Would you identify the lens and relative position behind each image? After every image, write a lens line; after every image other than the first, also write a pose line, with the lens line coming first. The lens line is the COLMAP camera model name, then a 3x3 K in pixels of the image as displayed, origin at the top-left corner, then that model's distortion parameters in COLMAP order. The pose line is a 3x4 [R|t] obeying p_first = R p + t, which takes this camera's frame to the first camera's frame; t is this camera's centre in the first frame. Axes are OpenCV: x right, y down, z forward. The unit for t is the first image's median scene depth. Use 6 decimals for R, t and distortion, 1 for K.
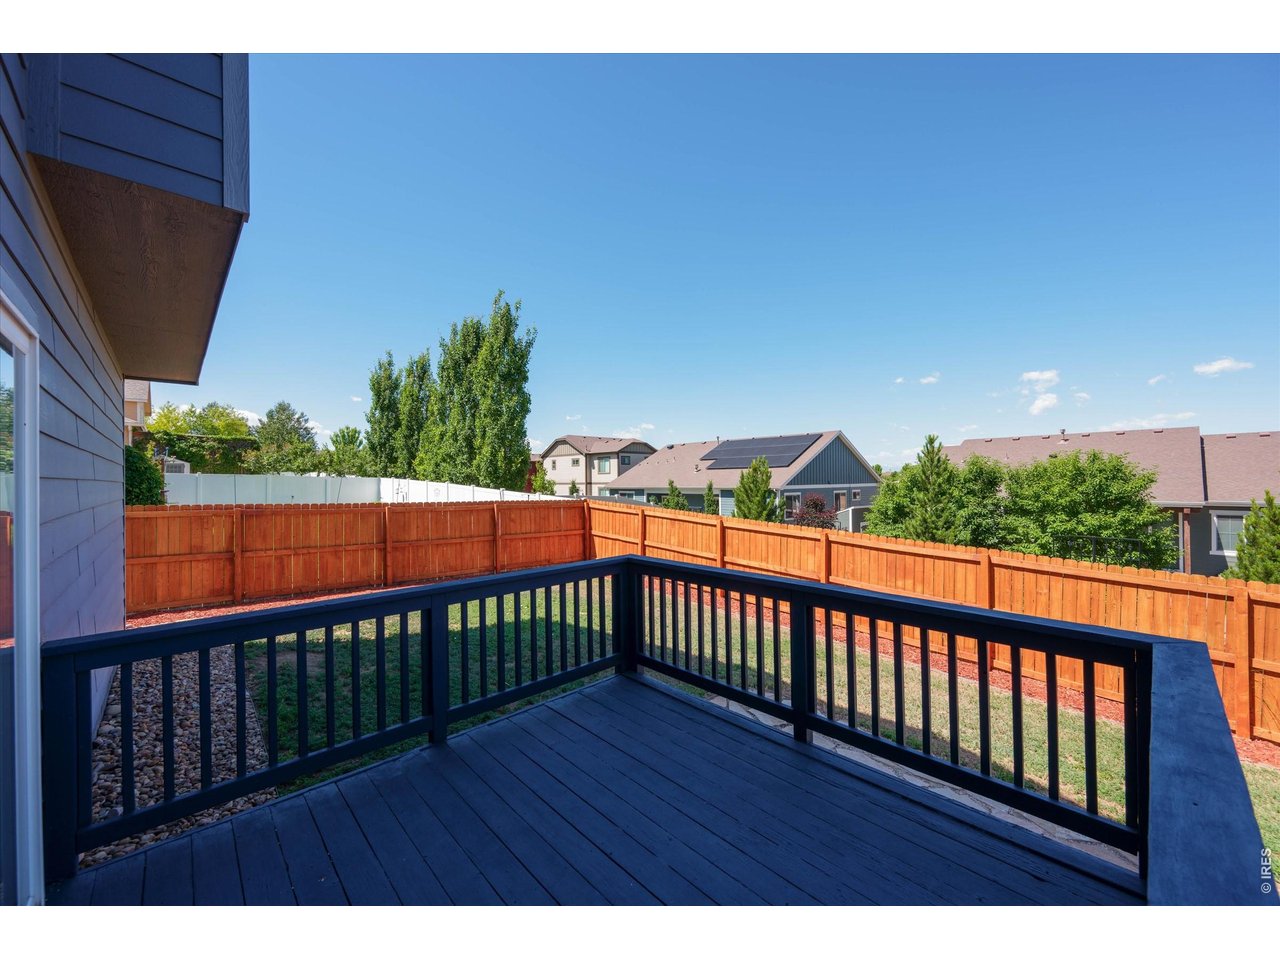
lens RADIAL K [[496.2, 0, 640.0], [0, 496.2, 480.0], [0, 0, 1]] dist [-0.001998, 0.000123]
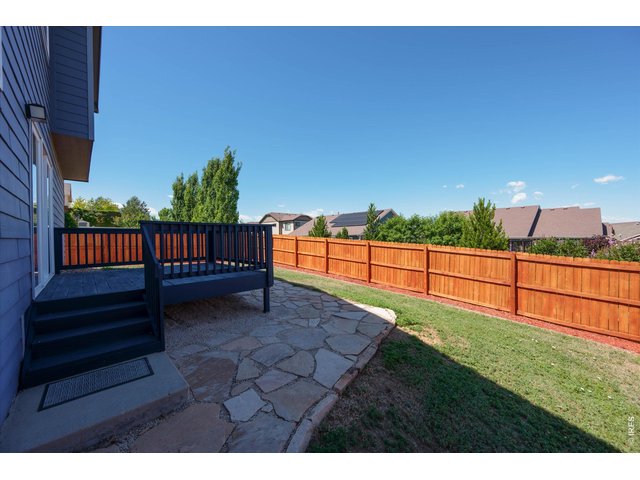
lens RADIAL K [[251.7, 0, 320.5], [0, 251.7, 237.4], [0, 0, 1]] dist [0.002917, -0.000022]
pose [[0.999996, -0.002773, -0.000121, 0.124576], [0.002773, 0.999994, -0.002053, 0.036509], [0.000126, 0.002052, 0.999998, -0.128376]]
